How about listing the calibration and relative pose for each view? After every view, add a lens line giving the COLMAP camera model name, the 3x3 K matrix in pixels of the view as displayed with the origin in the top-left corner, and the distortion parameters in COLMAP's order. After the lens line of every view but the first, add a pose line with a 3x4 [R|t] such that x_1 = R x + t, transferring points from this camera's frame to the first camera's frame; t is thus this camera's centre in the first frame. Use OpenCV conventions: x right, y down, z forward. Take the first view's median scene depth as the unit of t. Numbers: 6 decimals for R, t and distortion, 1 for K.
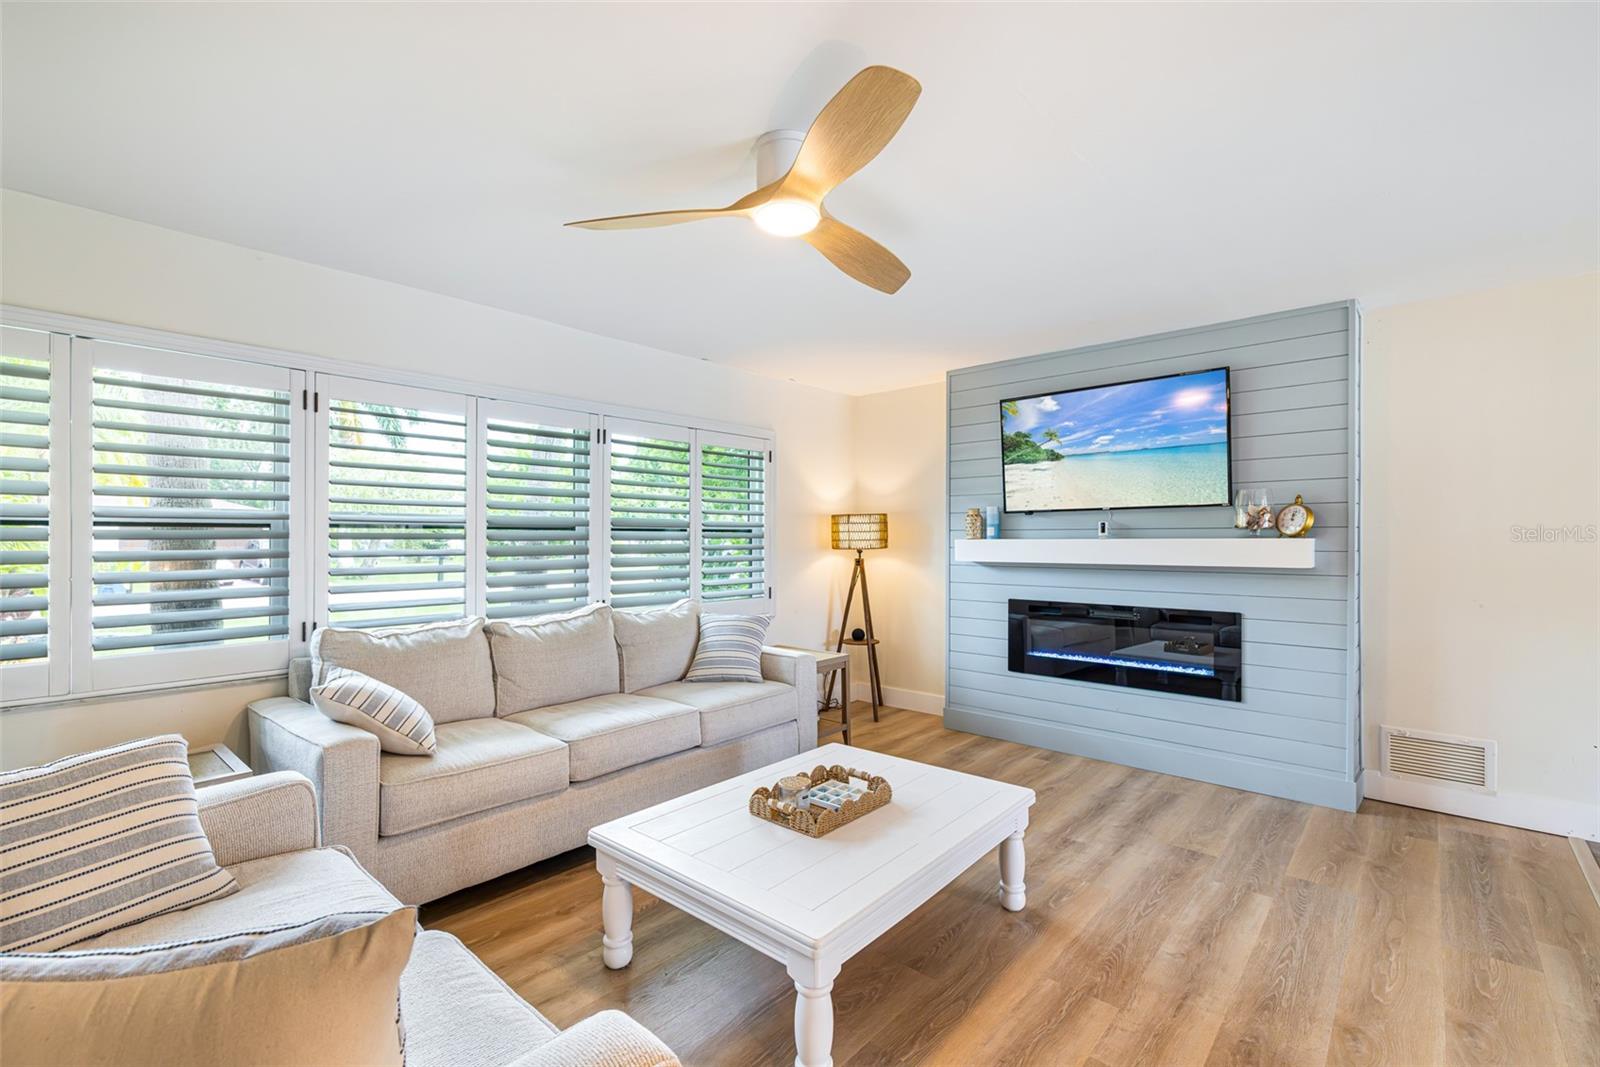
lens RADIAL K [[698.8, 0, 815.3], [0, 698.8, 531.3], [0, 0, 1]] dist [-0.000978, -0.001372]
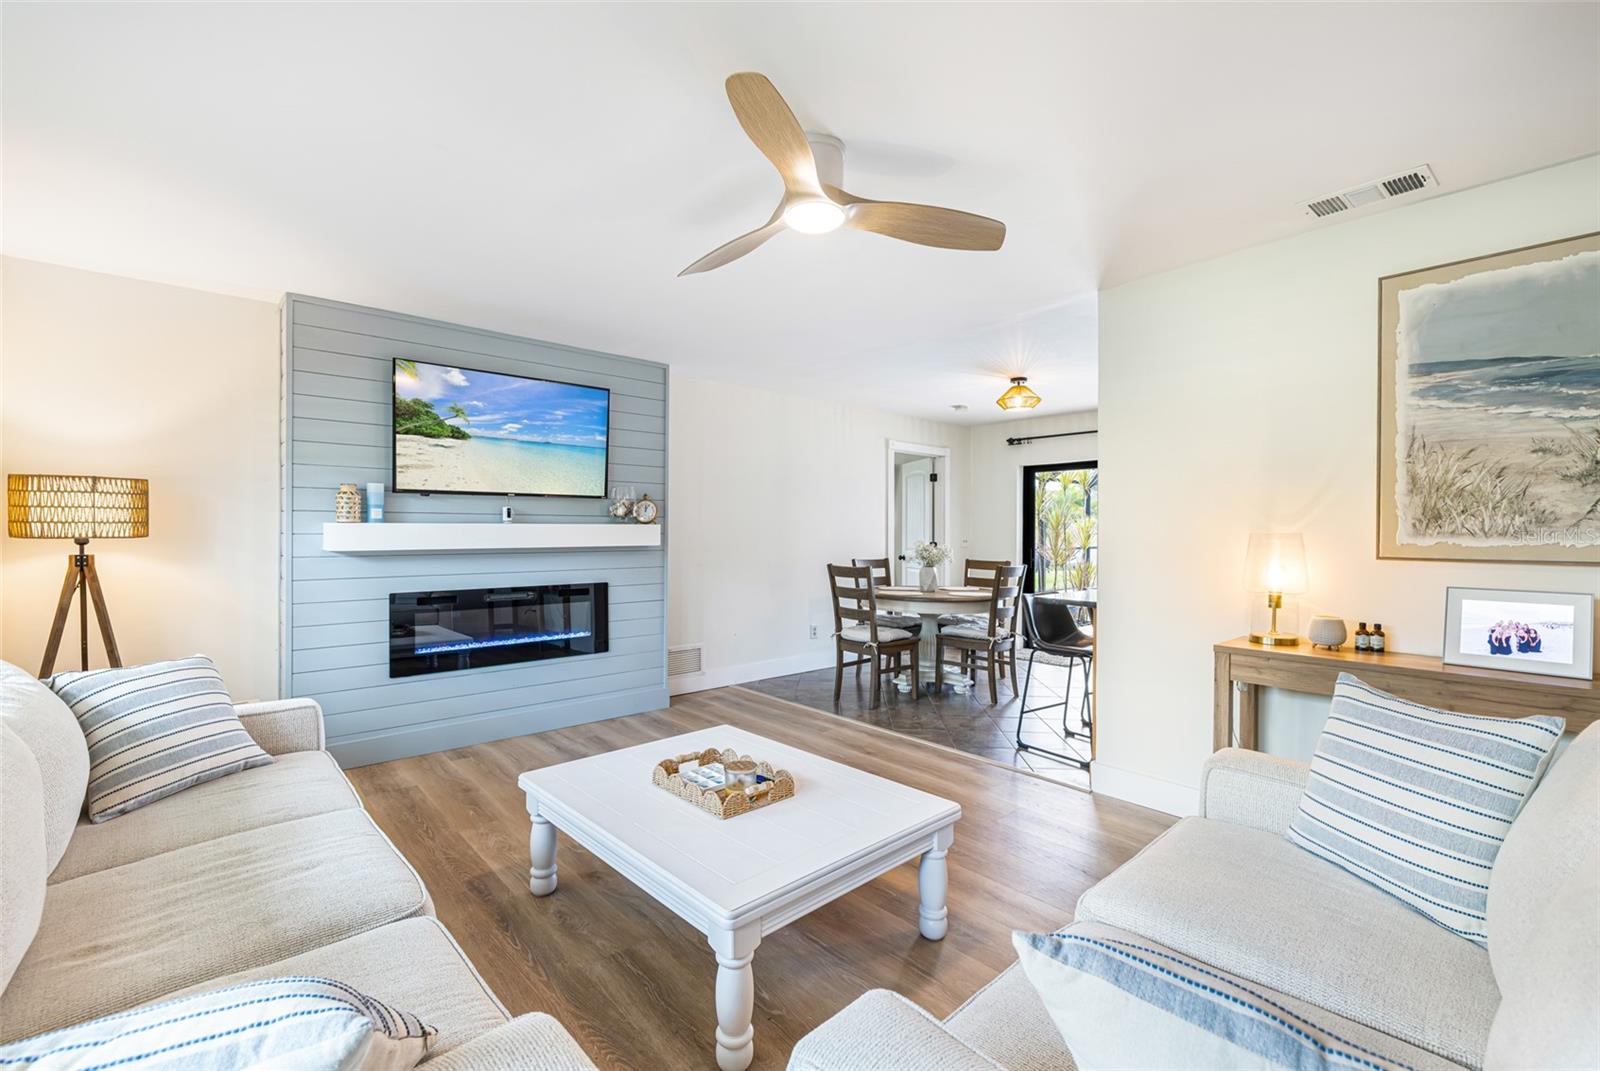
lens RADIAL K [[698.8, 0, 798.3], [0, 698.8, 542.1], [0, 0, 1]] dist [-0.000978, -0.001372]
pose [[0.103416, -0.015893, 0.994511, -0.552870], [-0.014174, 0.999747, 0.017451, 0.013840], [-0.994537, -0.015901, 0.103164, 0.457973]]
